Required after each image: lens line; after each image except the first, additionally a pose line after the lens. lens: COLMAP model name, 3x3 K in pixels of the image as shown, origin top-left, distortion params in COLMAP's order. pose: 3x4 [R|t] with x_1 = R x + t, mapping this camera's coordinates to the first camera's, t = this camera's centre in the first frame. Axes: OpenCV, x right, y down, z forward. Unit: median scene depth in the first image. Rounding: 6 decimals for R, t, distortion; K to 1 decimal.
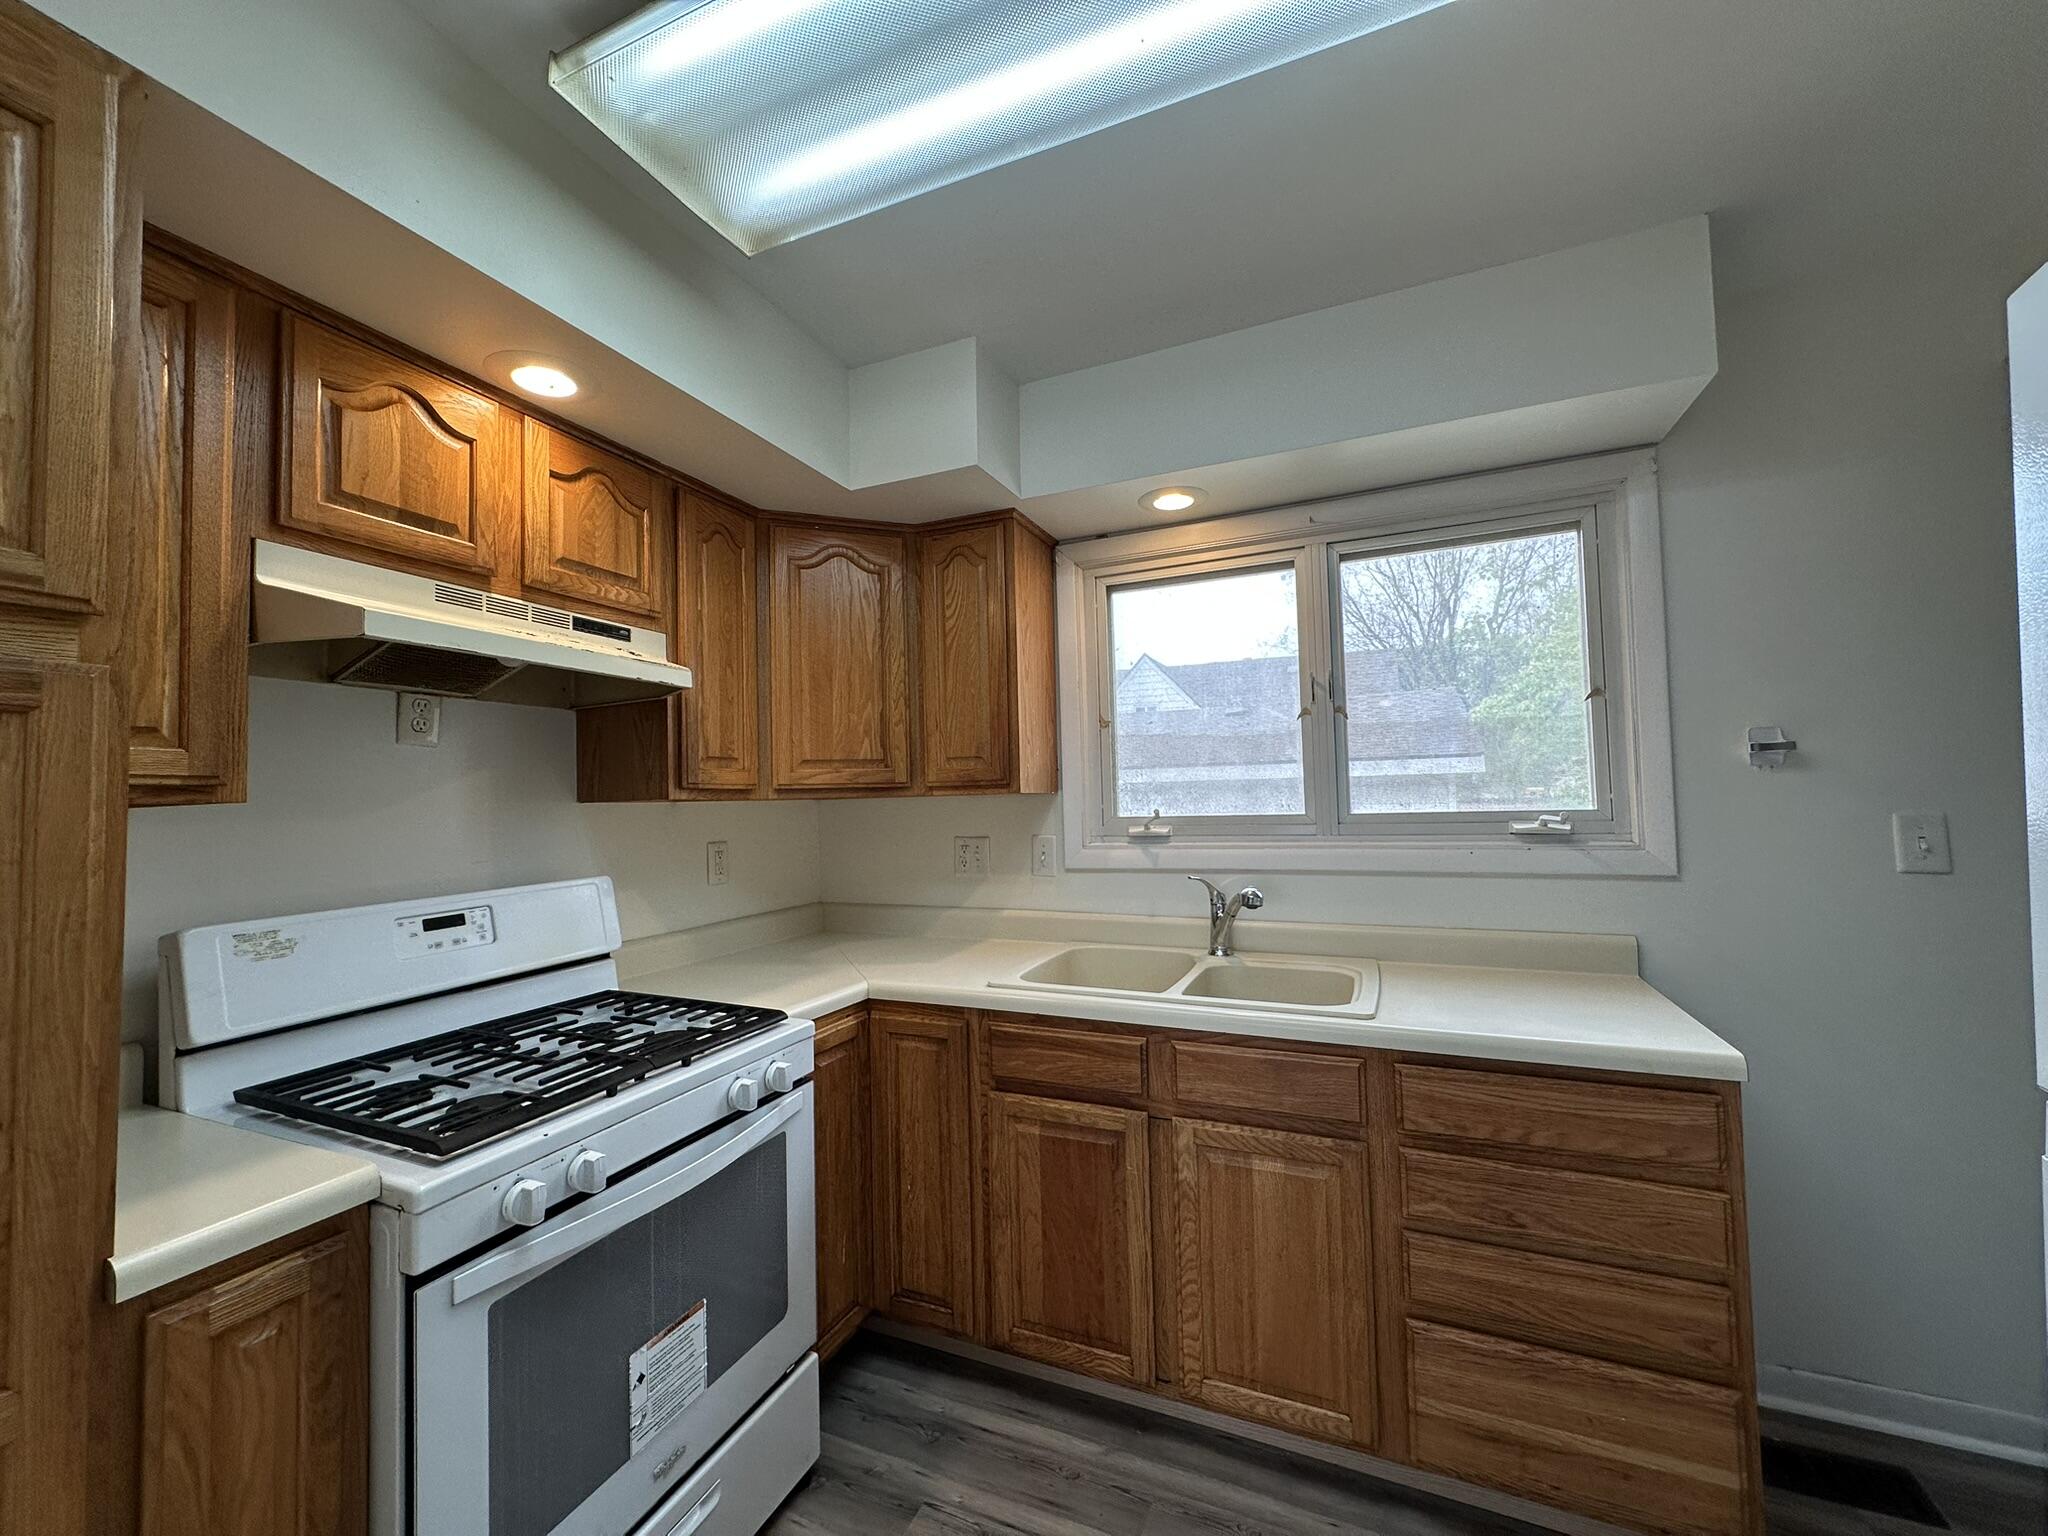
lens RADIAL K [[808.3, 0, 1025.1], [0, 808.3, 765.2], [0, 0, 1]] dist [-0.003205, 0.001486]
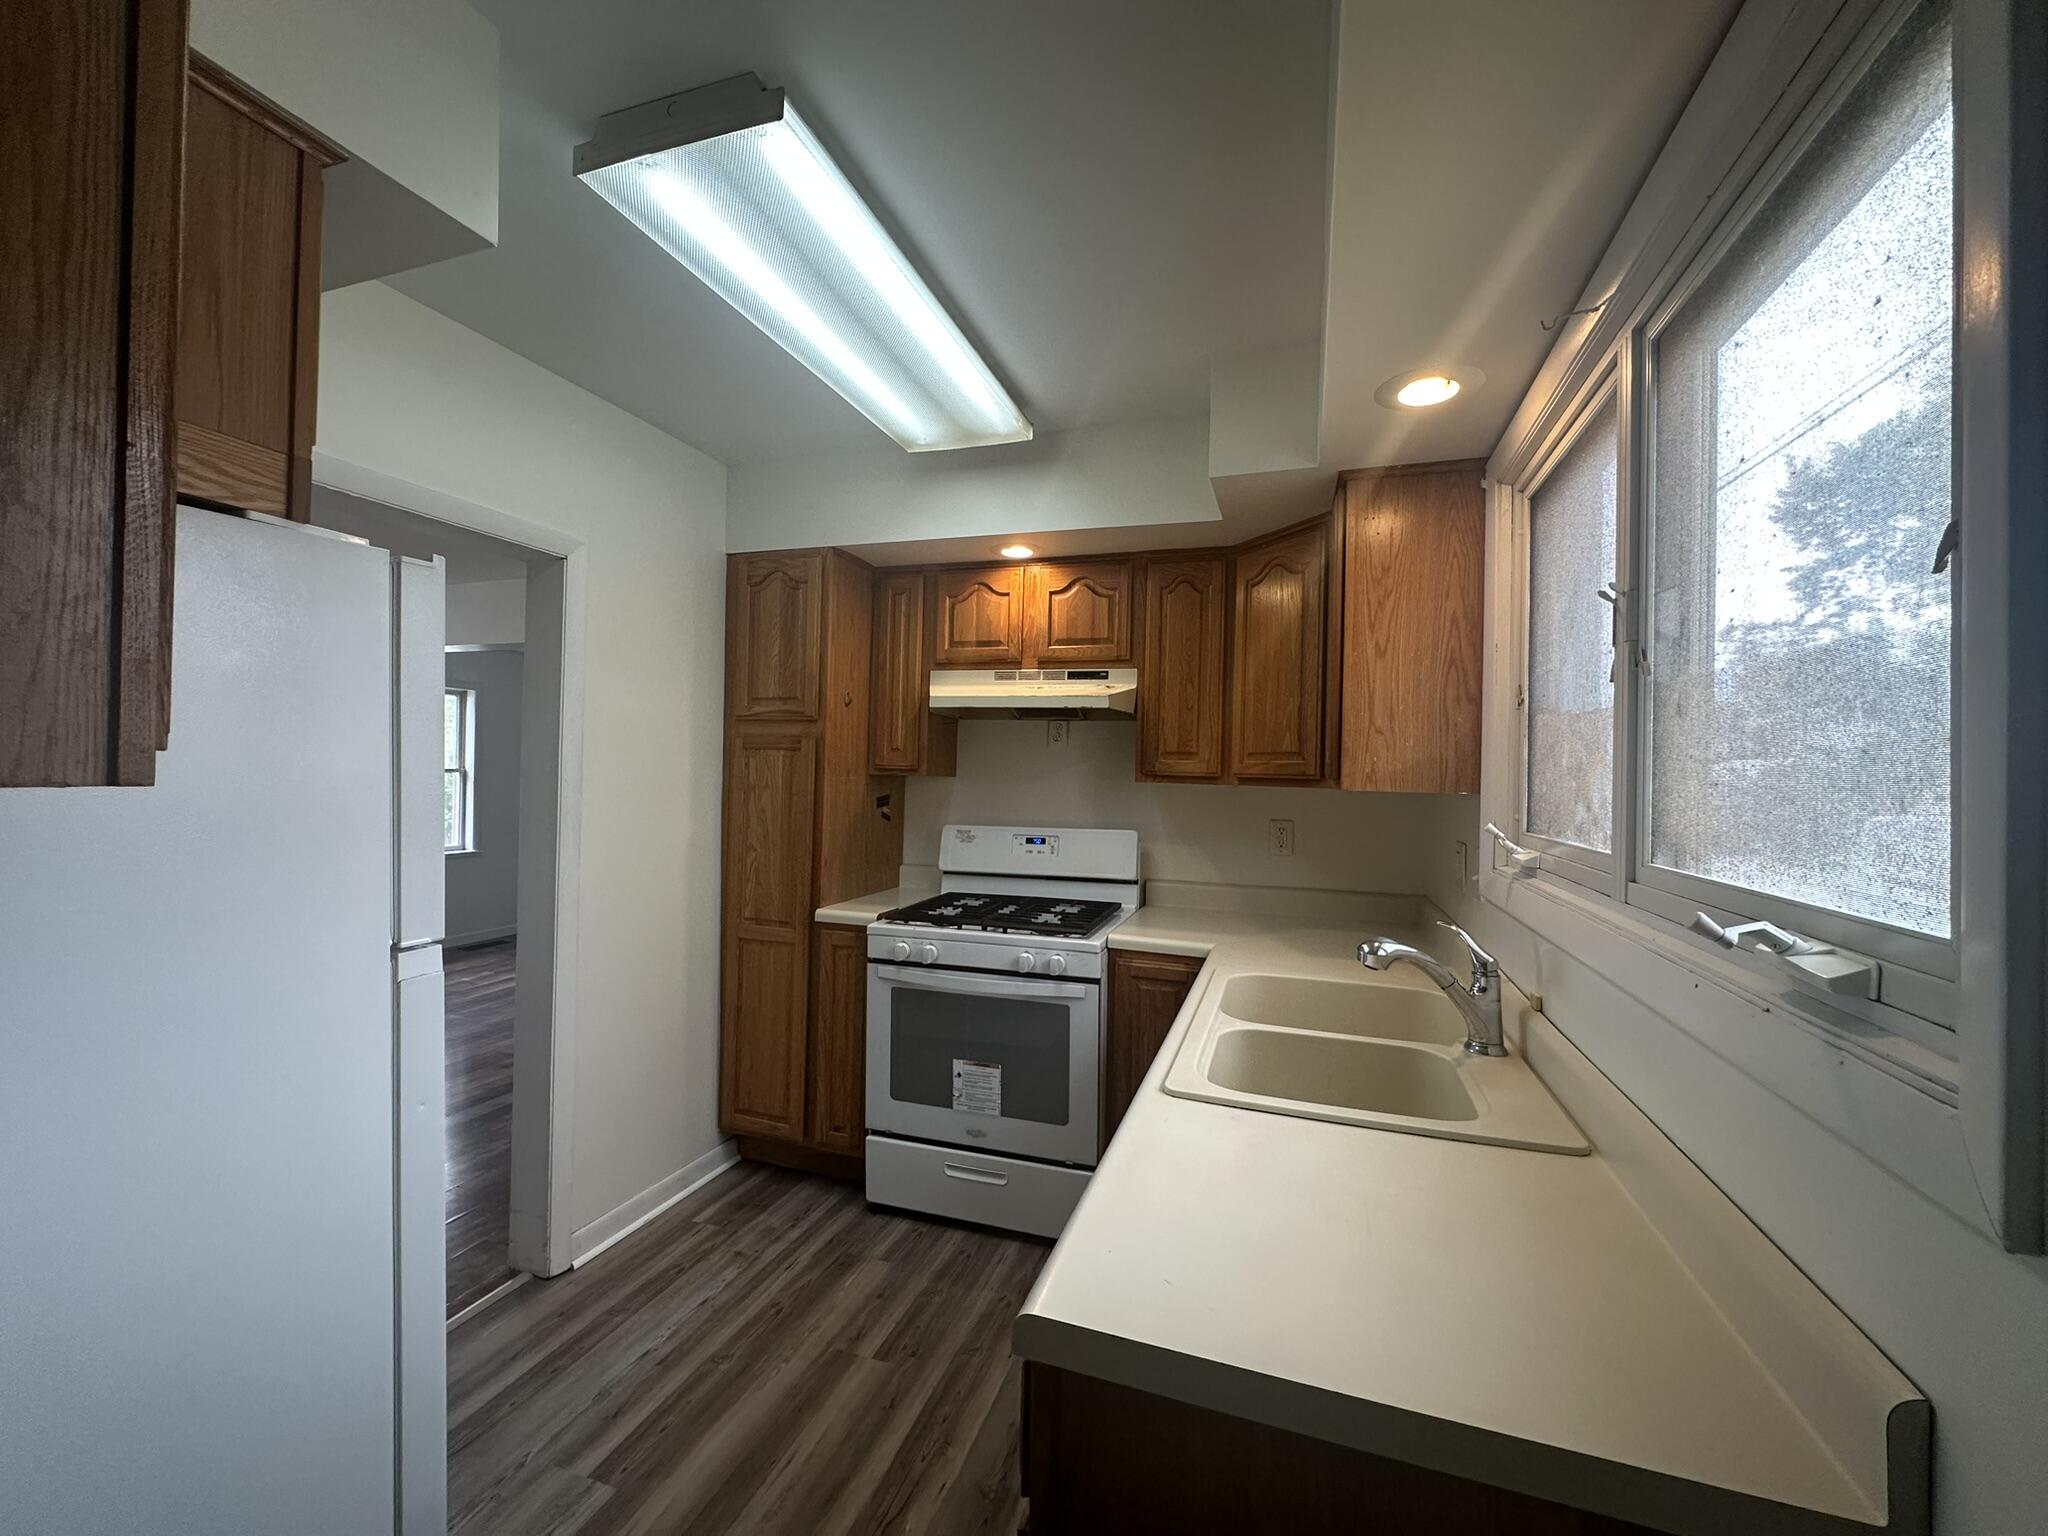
lens RADIAL K [[808.3, 0, 1034.2], [0, 808.3, 768.1], [0, 0, 1]] dist [-0.003205, 0.001486]
pose [[0.099463, 0.021404, -0.994811, 1.184787], [0.017740, 0.999572, 0.023280, -0.023779], [0.994883, -0.019964, 0.099040, 0.798696]]
